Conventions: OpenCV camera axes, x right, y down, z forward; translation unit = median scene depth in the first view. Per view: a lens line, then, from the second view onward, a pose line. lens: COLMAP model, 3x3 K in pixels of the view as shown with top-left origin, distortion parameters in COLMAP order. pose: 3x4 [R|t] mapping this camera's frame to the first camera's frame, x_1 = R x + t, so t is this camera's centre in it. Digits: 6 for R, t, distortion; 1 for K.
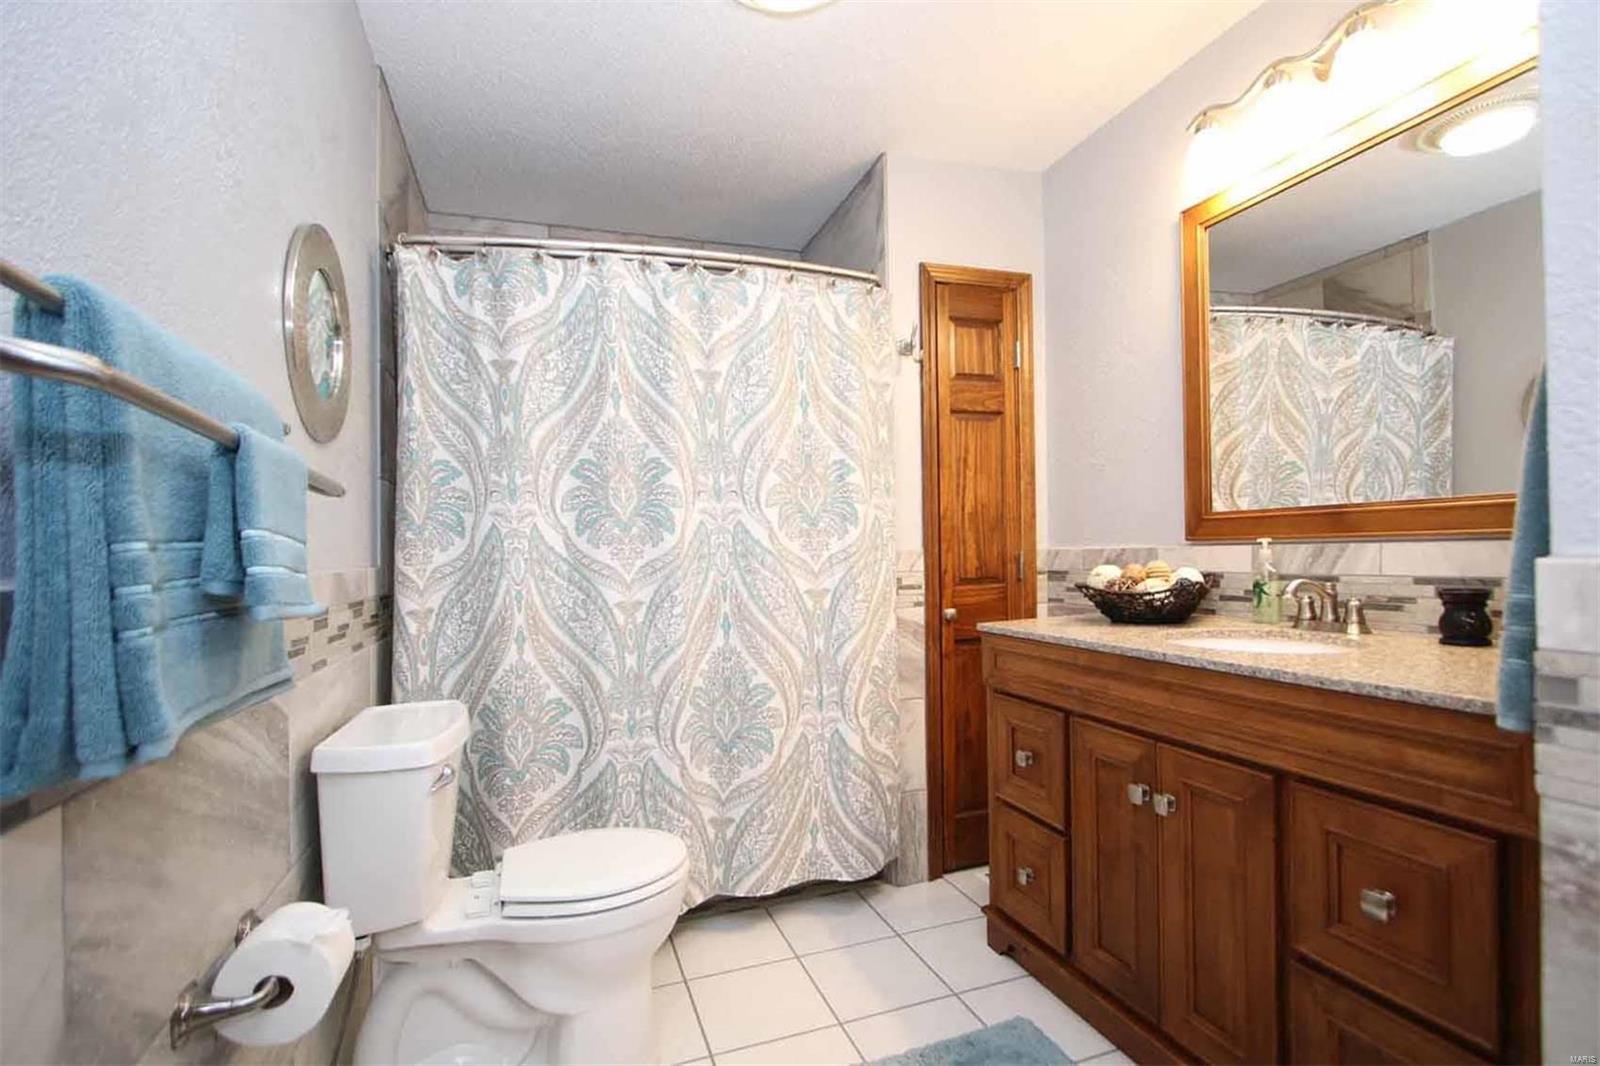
lens RADIAL K [[728.5, 0, 796.2], [0, 728.5, 527.1], [0, 0, 1]] dist [-0.012995, -0.002720]
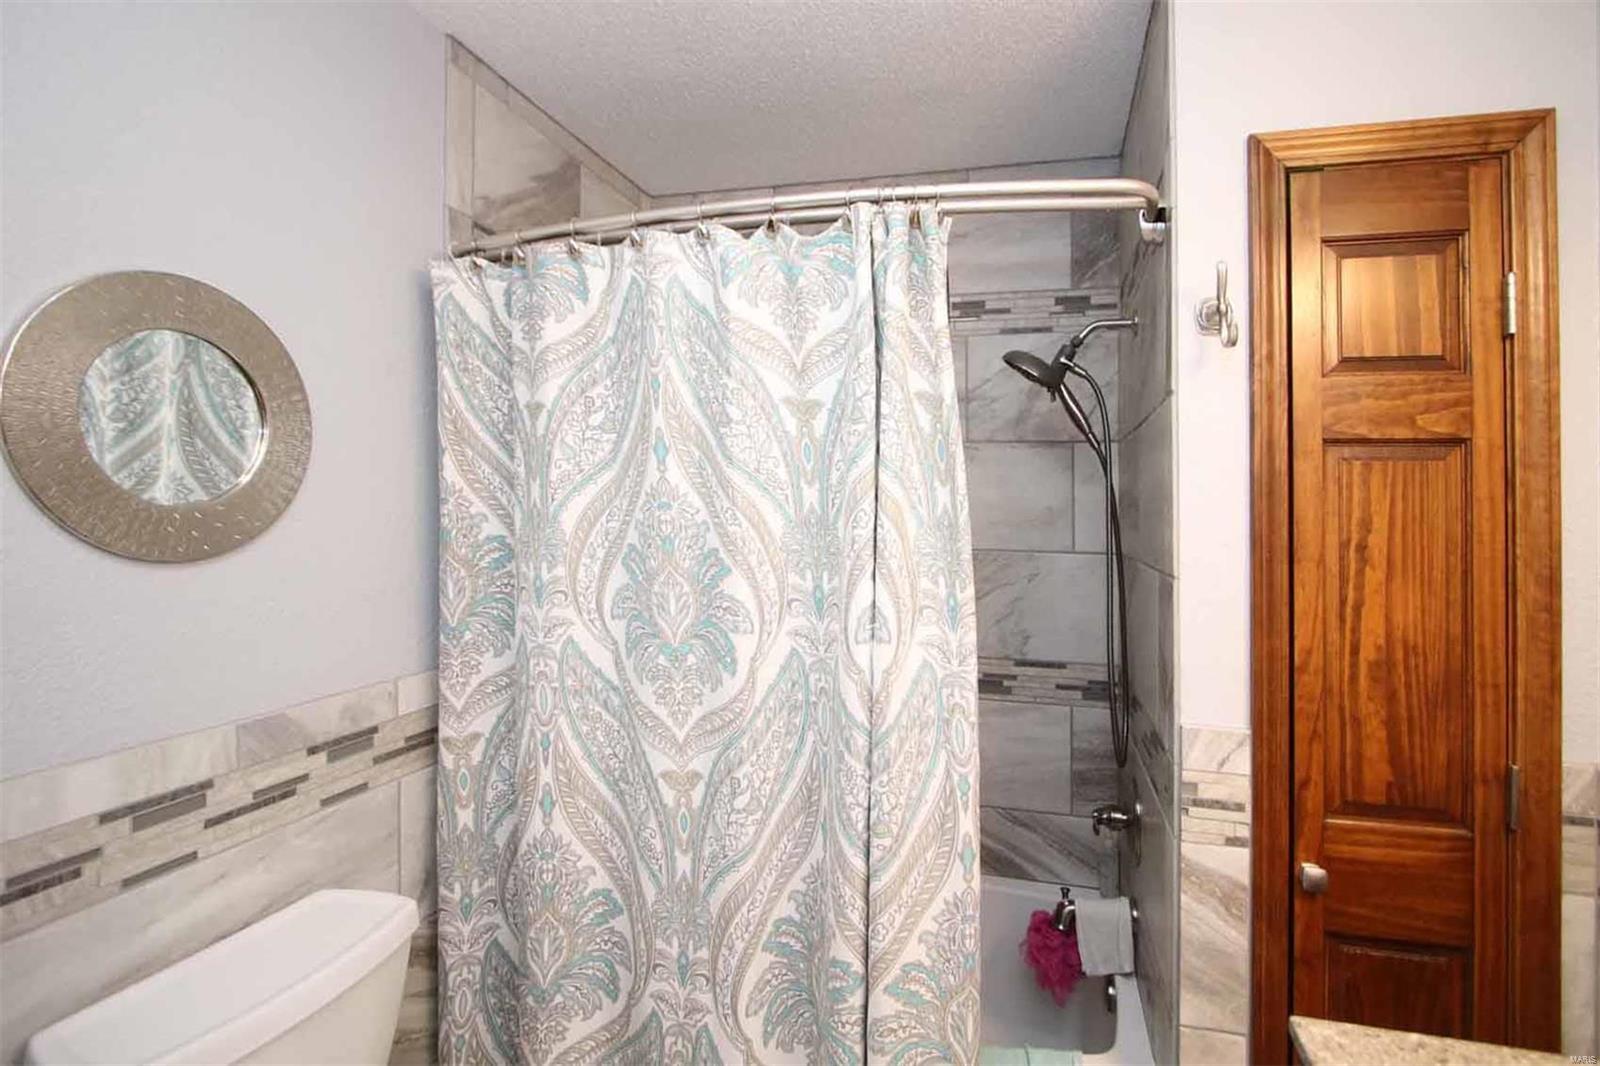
lens RADIAL K [[817.3, 0, 809.9], [0, 817.3, 502.4], [0, 0, 1]] dist [-0.013013, -0.000798]
pose [[0.859401, 0.013739, -0.511117, 0.224394], [-0.013091, 0.999902, 0.004866, -0.135737], [0.511134, 0.002509, 0.859497, 0.440608]]
